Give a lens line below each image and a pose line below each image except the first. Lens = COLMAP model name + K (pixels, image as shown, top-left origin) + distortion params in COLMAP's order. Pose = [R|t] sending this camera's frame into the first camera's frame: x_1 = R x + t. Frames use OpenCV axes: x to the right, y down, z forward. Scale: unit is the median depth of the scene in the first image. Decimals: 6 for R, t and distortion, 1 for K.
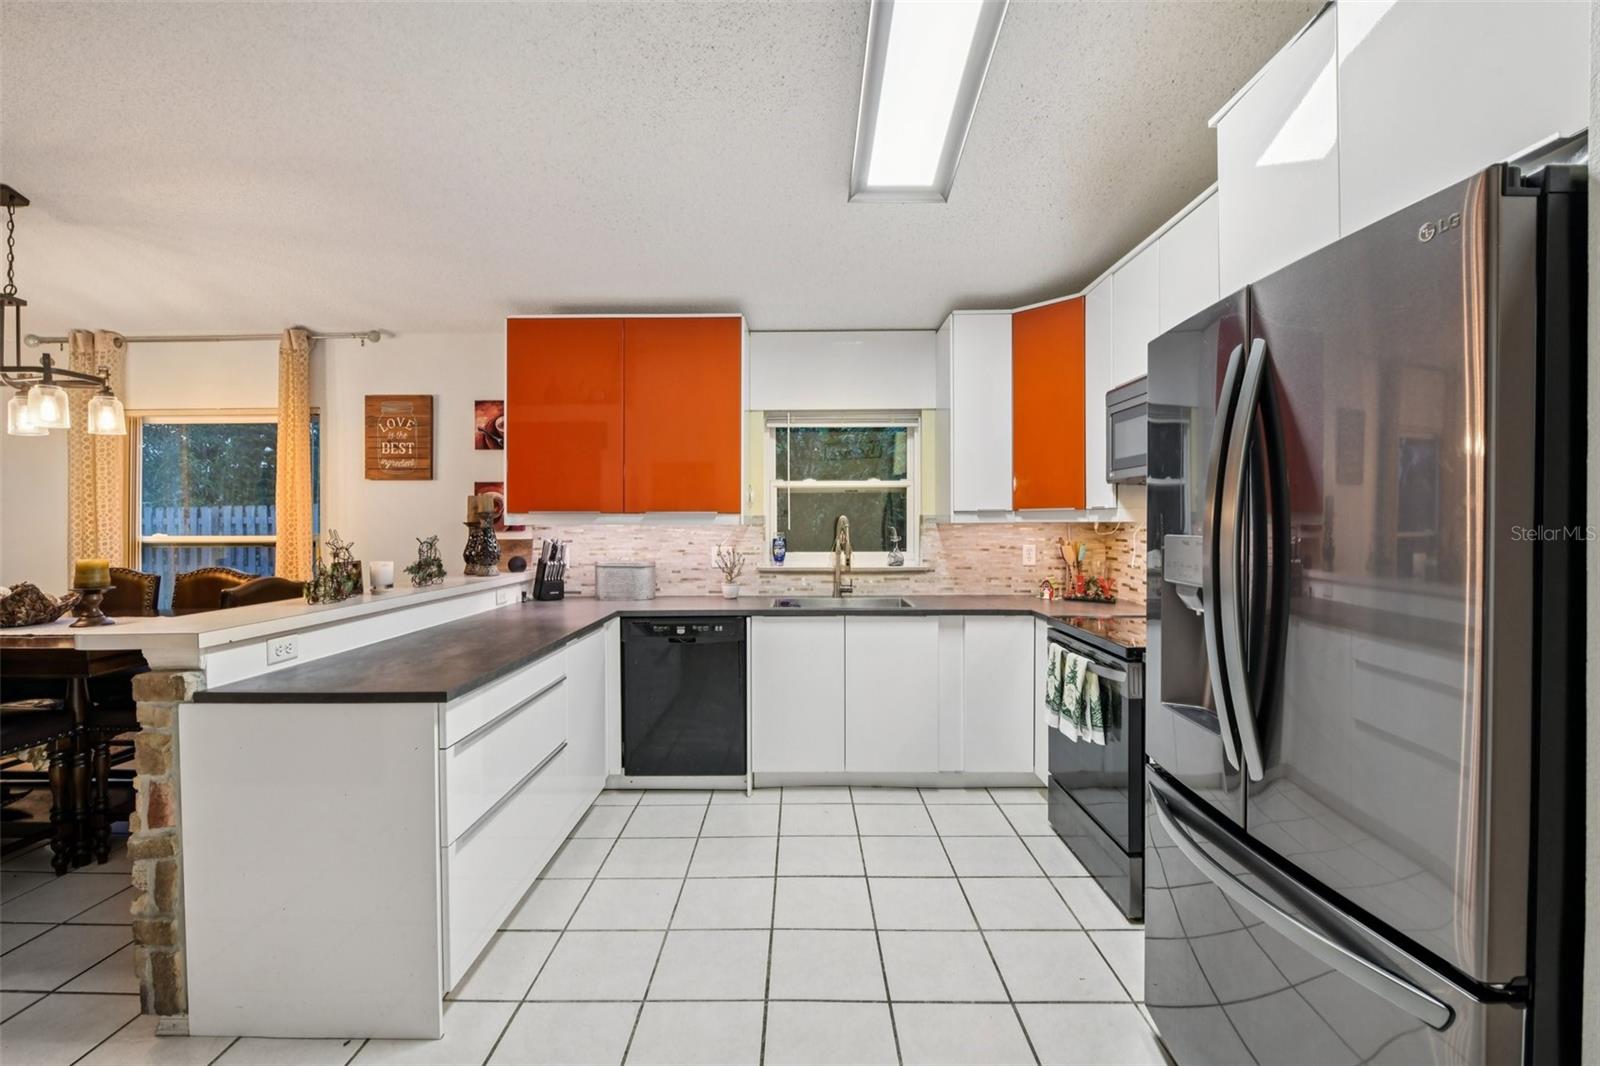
lens RADIAL K [[697.9, 0, 793.7], [0, 697.9, 525.6], [0, 0, 1]] dist [-0.010801, -0.000773]
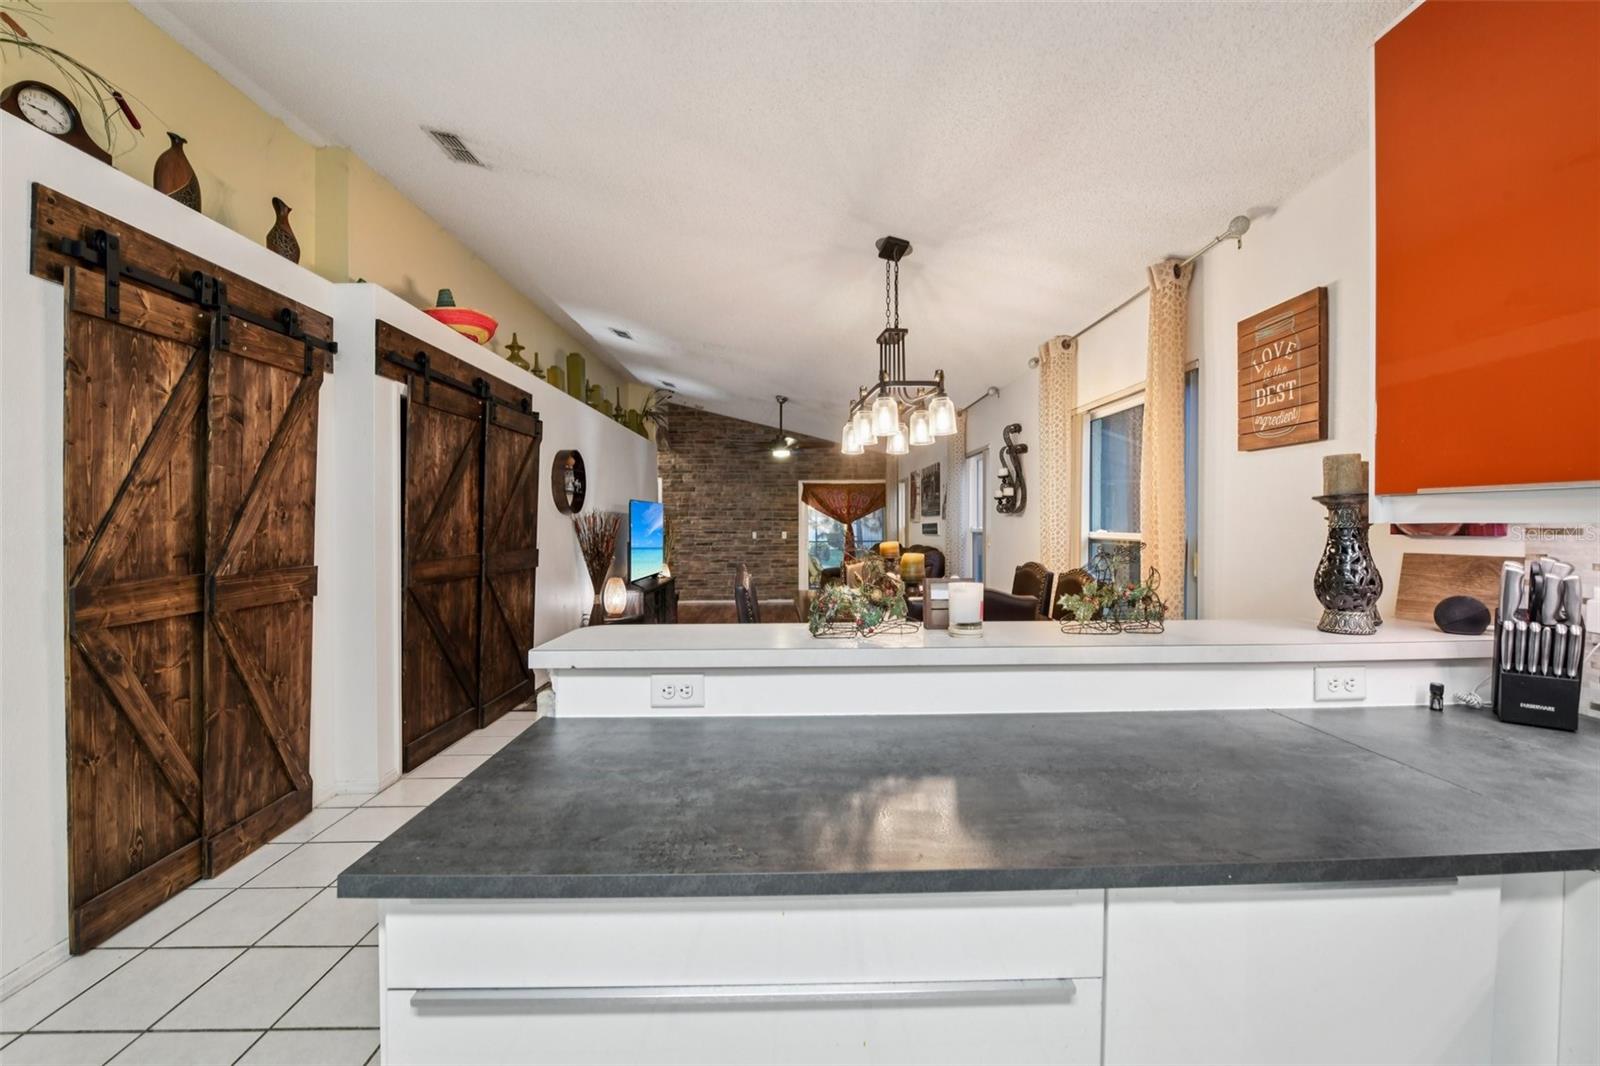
lens RADIAL K [[640.0, 0, 792.7], [0, 640.0, 533.0], [0, 0, 1]] dist [-0.016725, -0.001231]
pose [[0.019035, 0.020708, -0.999604, -0.025076], [0.002026, 0.999783, 0.020751, -0.002931], [0.999817, -0.002420, 0.018989, 0.572279]]
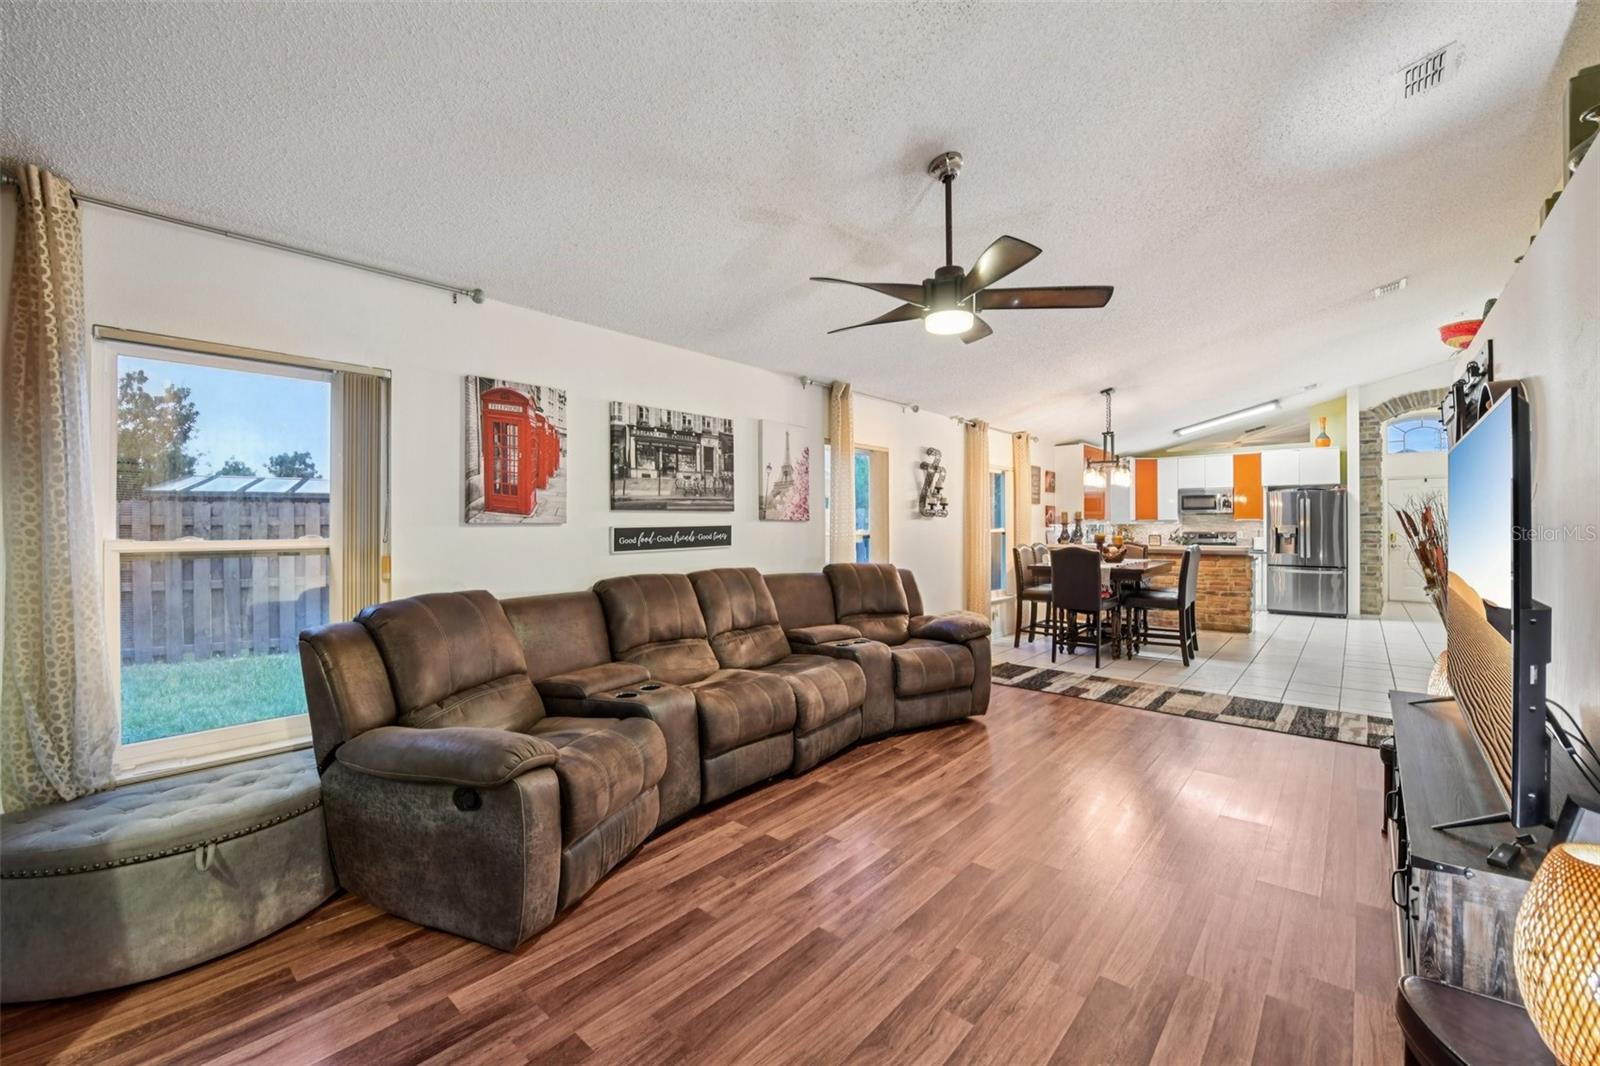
lens RADIAL K [[640.0, 0, 798.1], [0, 640.0, 526.8], [0, 0, 1]] dist [-0.016725, -0.001231]
pose [[0.651761, 0.001770, 0.758422, -2.709379], [0.005313, 0.999962, -0.006899, 0.018152], [-0.758406, 0.008526, 0.651727, 0.240558]]
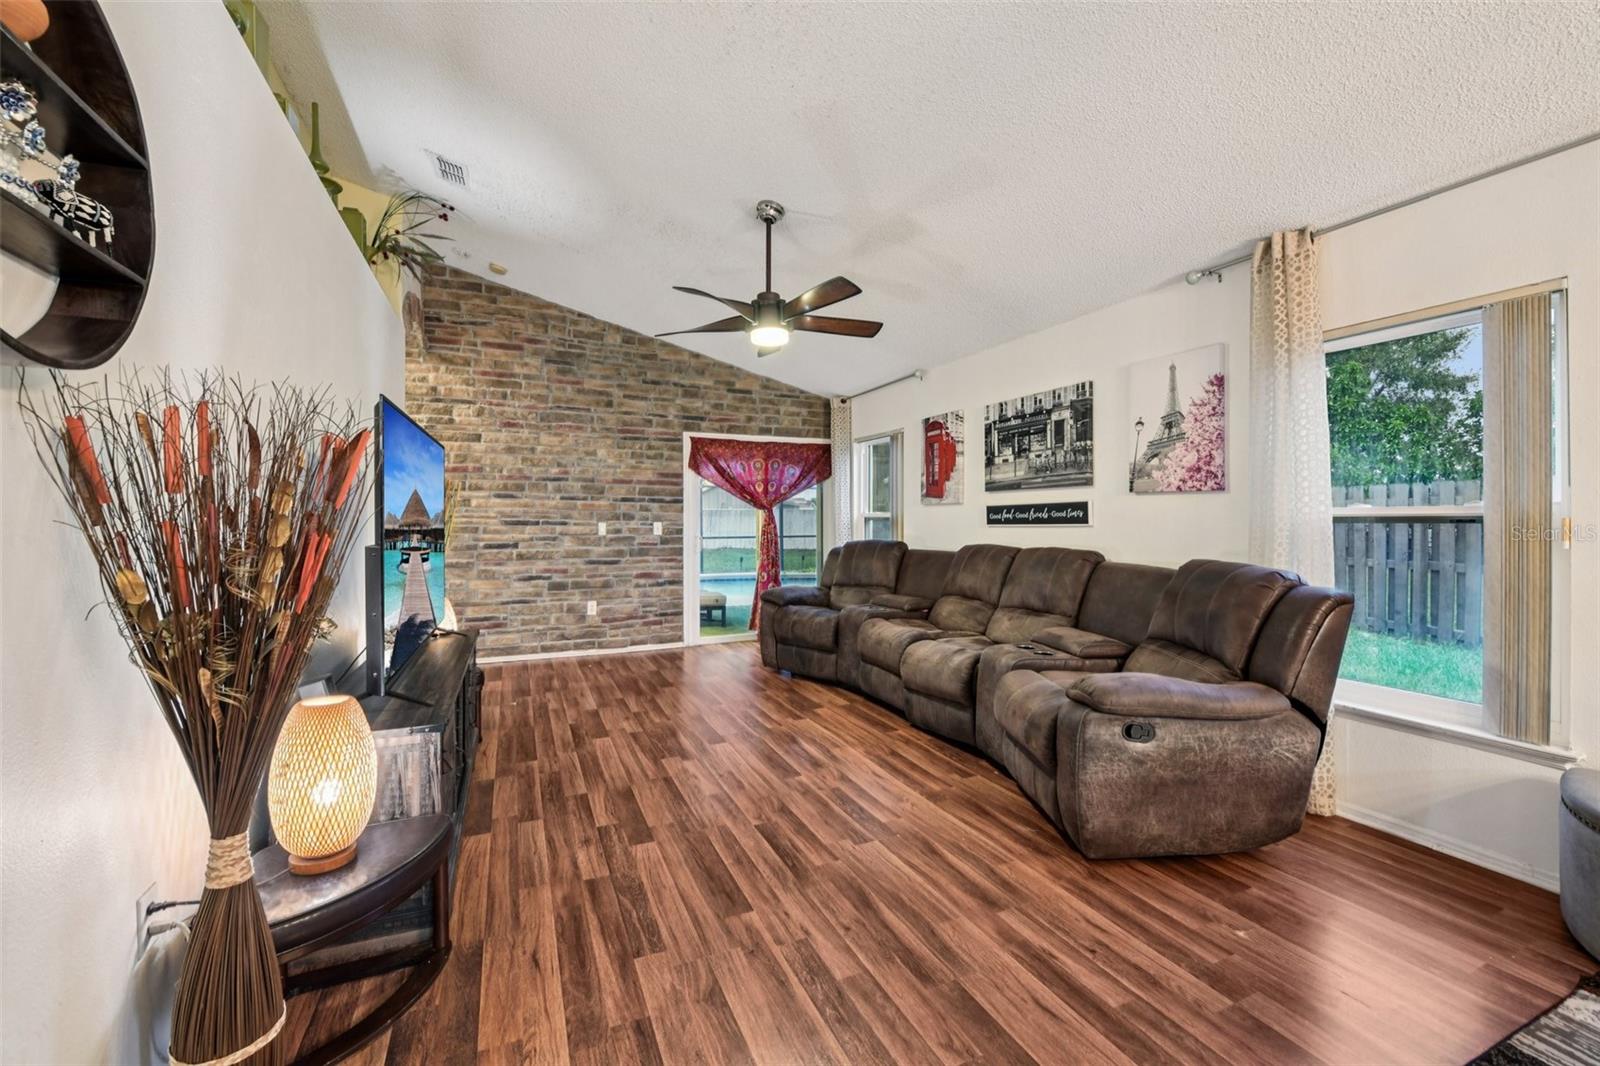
lens RADIAL K [[666.8, 0, 811.0], [0, 666.8, 525.4], [0, 0, 1]] dist [-0.017043, -0.002063]
pose [[0.419866, 0.015314, -0.907457, -1.206429], [-0.005272, 0.999882, 0.014434, 0.031599], [0.907571, -0.001277, 0.419897, 0.241668]]
